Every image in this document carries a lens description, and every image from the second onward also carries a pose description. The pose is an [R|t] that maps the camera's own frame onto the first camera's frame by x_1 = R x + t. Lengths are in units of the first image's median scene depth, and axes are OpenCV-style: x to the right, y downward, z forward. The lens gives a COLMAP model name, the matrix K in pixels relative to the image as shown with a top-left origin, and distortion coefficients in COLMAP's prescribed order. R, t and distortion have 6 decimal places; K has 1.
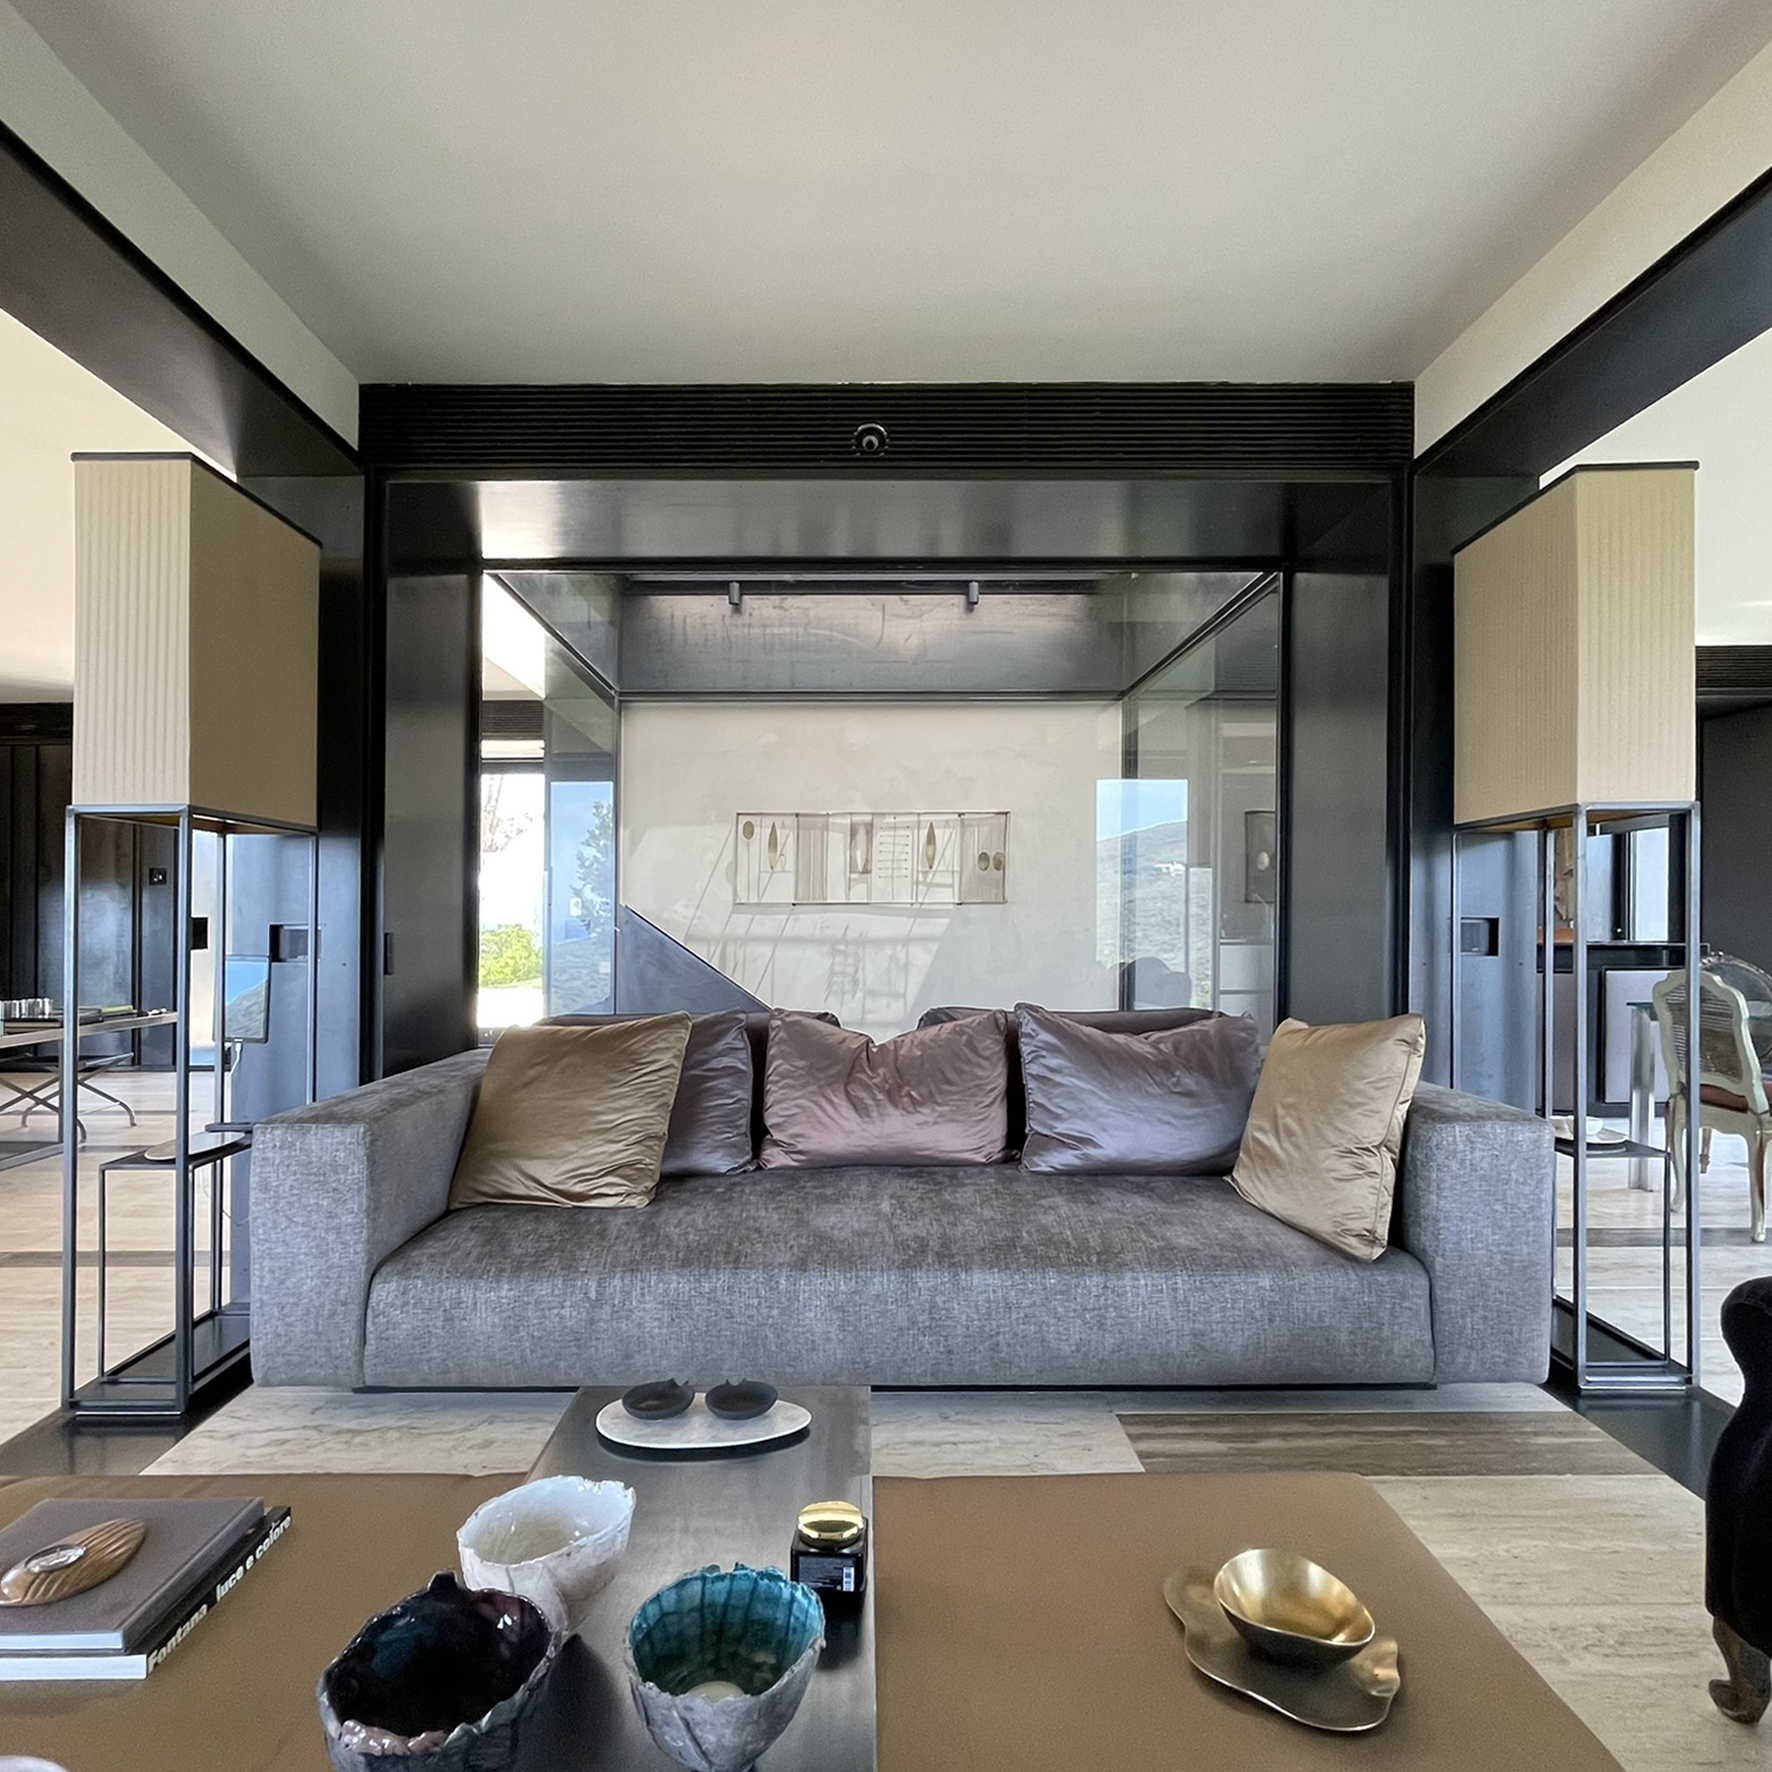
lens RADIAL K [[1131.3, 0, 829.2], [0, 1131.3, 910.4], [0, 0, 1]] dist [0.010153, -0.010762]
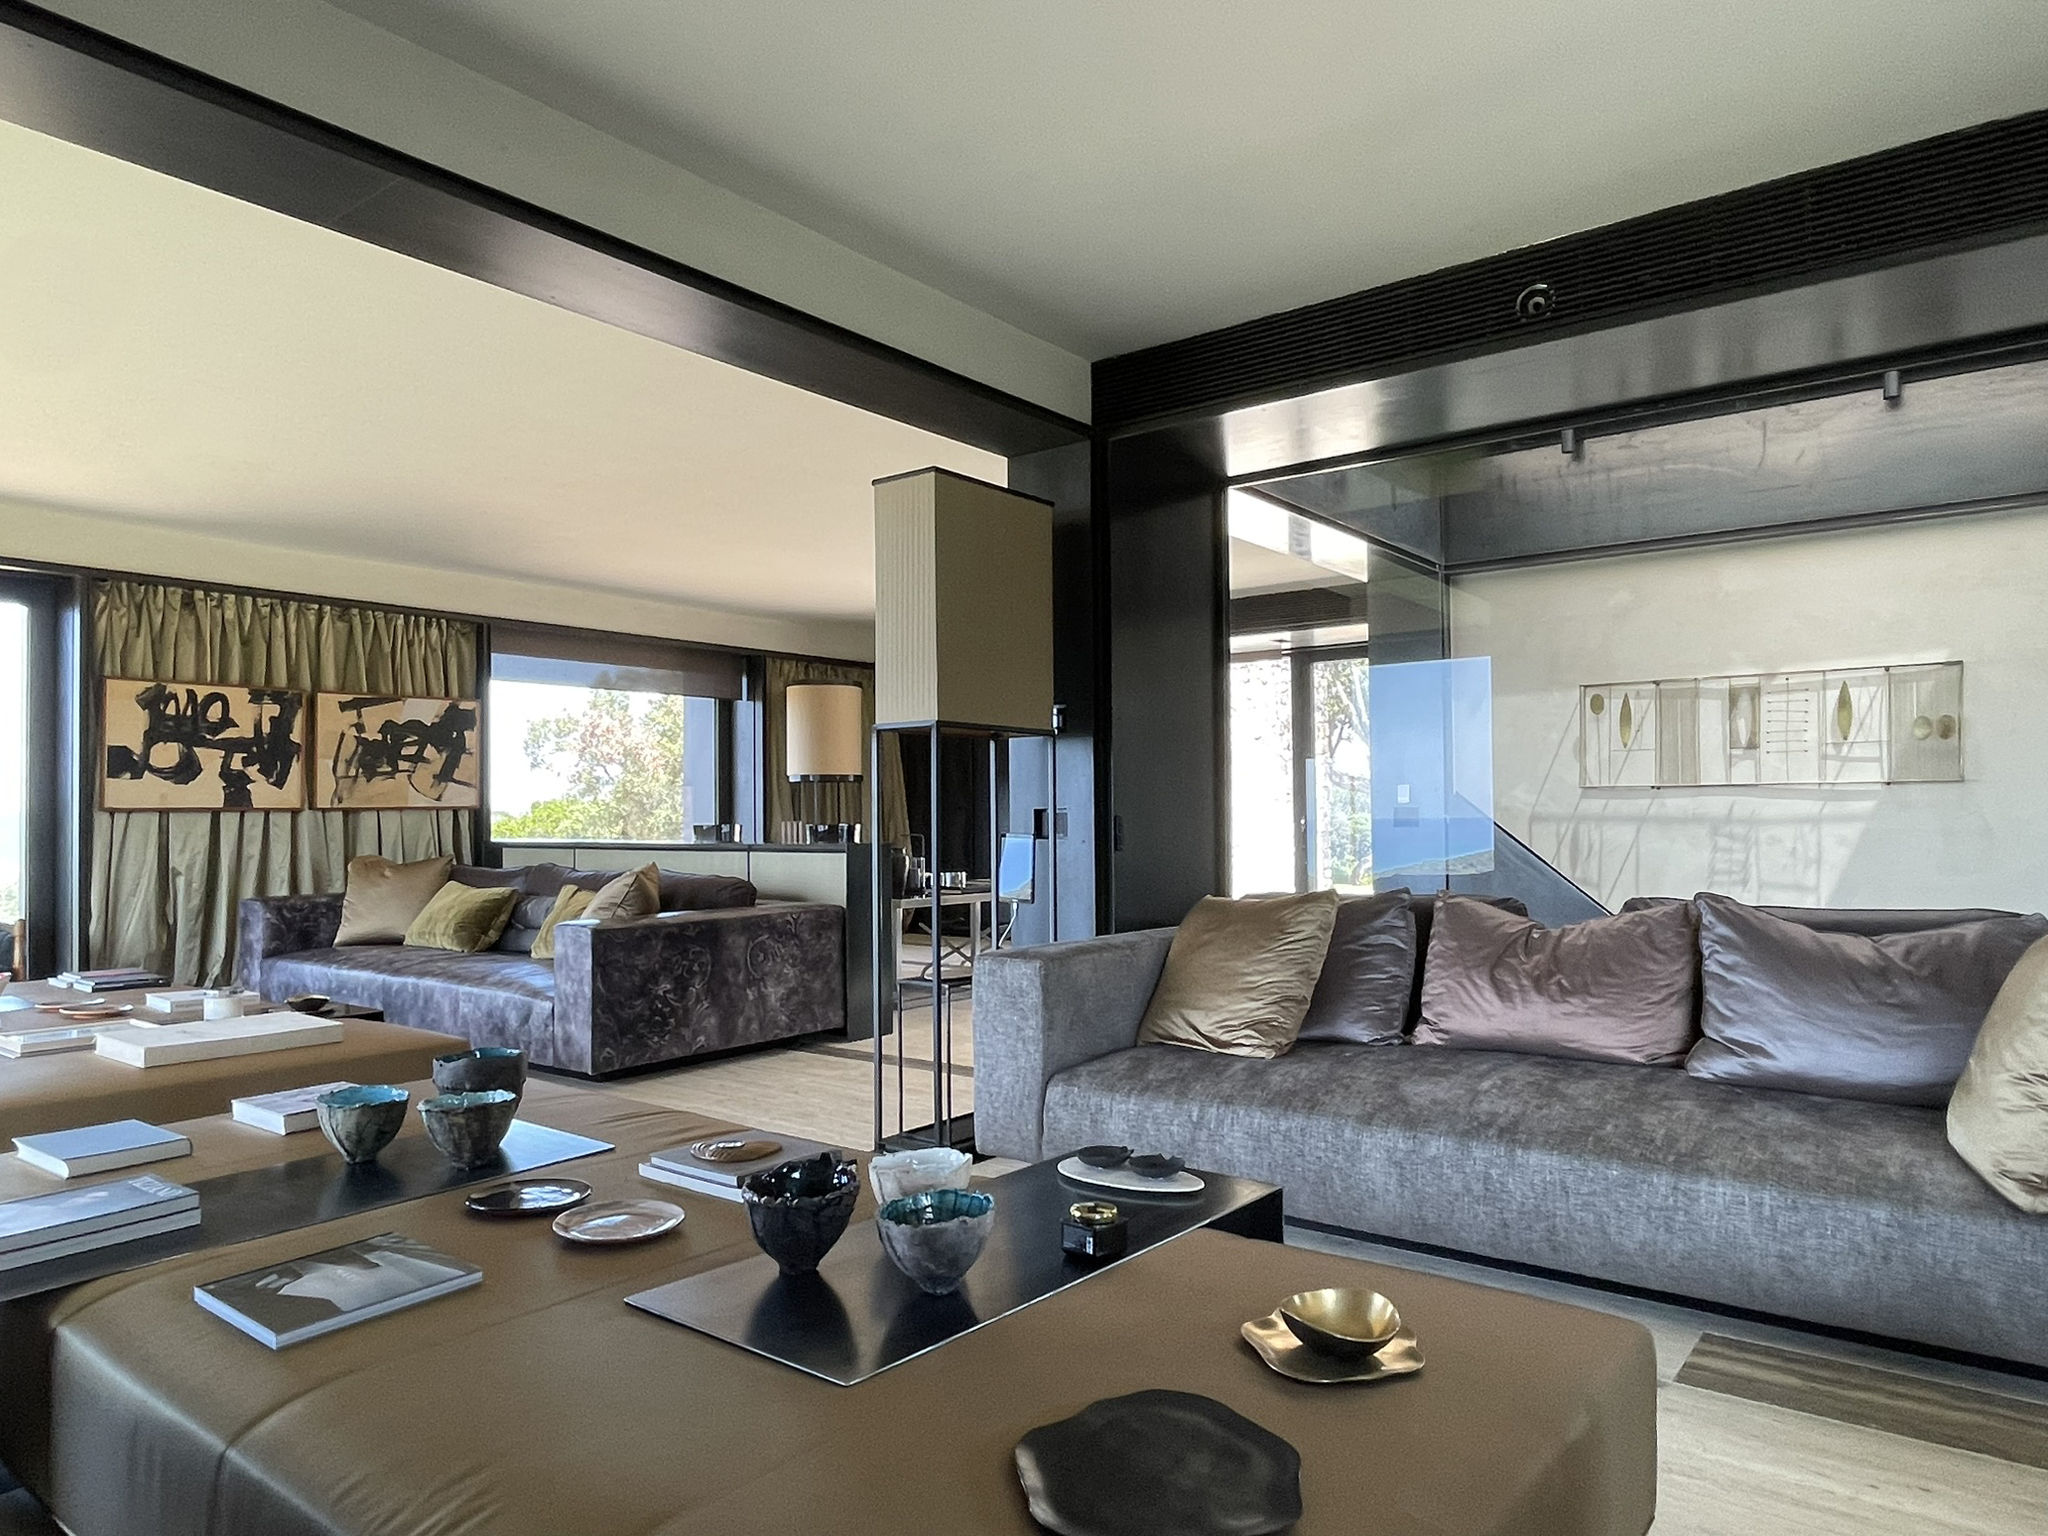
lens RADIAL K [[1272.1, 0, 988.1], [0, 1272.1, 782.6], [0, 0, 1]] dist [-0.011043, 0.006475]
pose [[0.783519, -0.017683, -0.621116, 0.378635], [0.007898, 0.999798, -0.018501, 0.010368], [0.621317, 0.009590, 0.783500, -0.146660]]
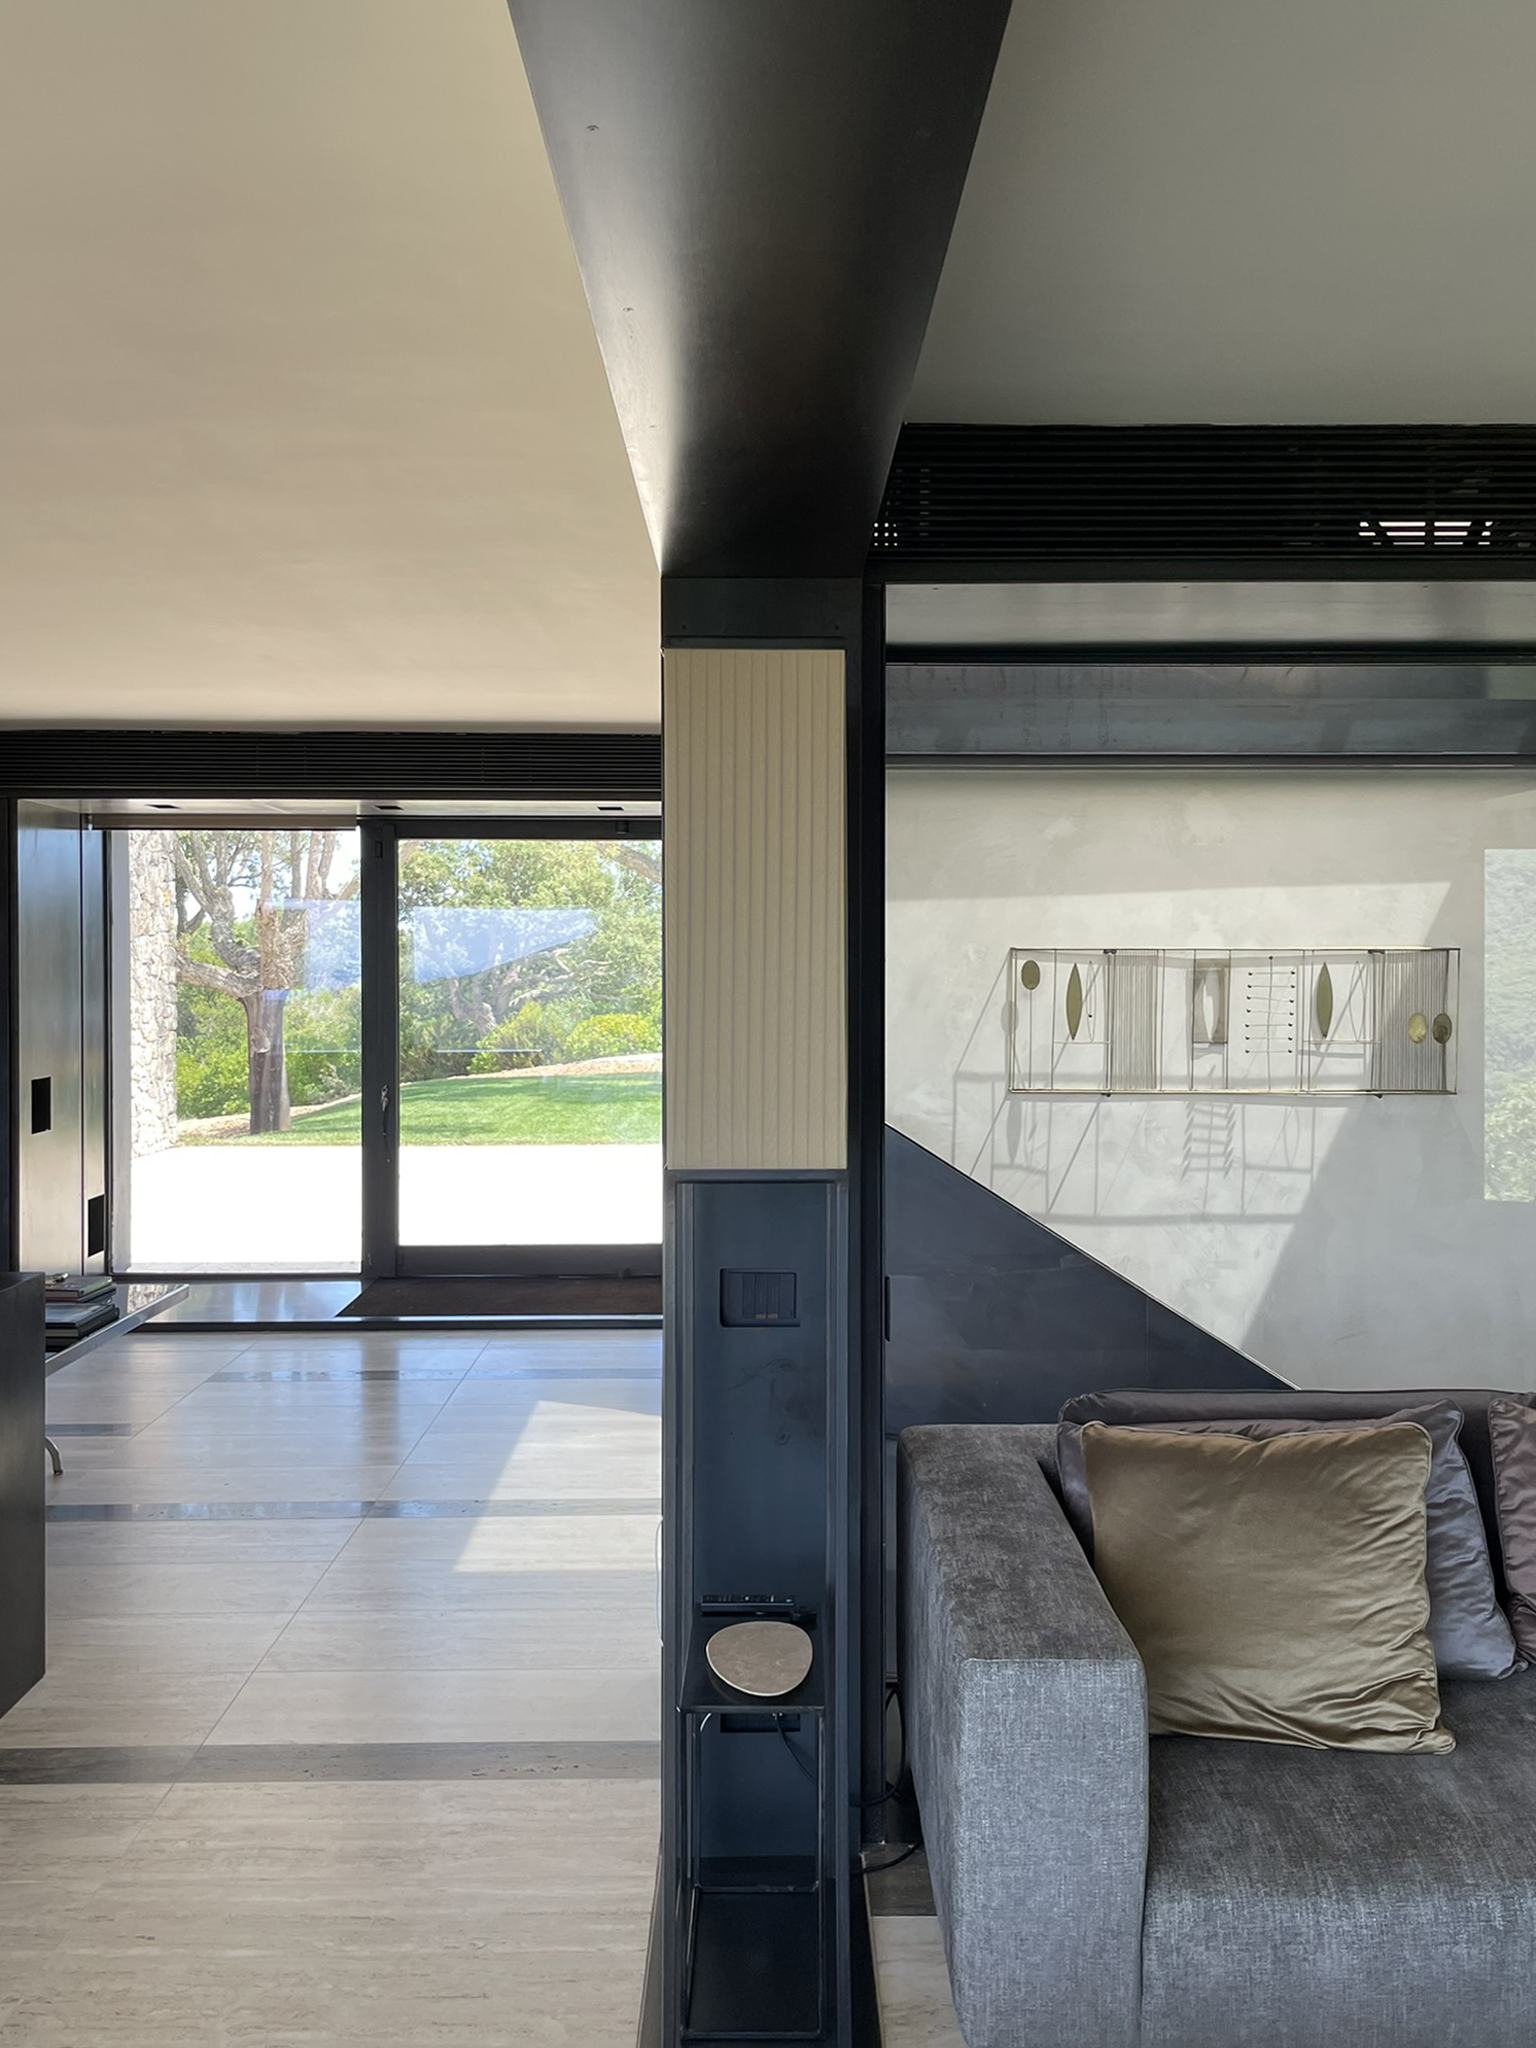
lens RADIAL K [[1870.8, 0, 747.3], [0, 1870.8, 973.8], [0, 0, 1]] dist [0.039703, 0.000000]
pose [[0.999598, 0.001089, 0.028333, -0.572364], [-0.001569, 0.999855, 0.016928, -0.198314], [-0.028310, -0.016966, 0.999455, -0.078497]]
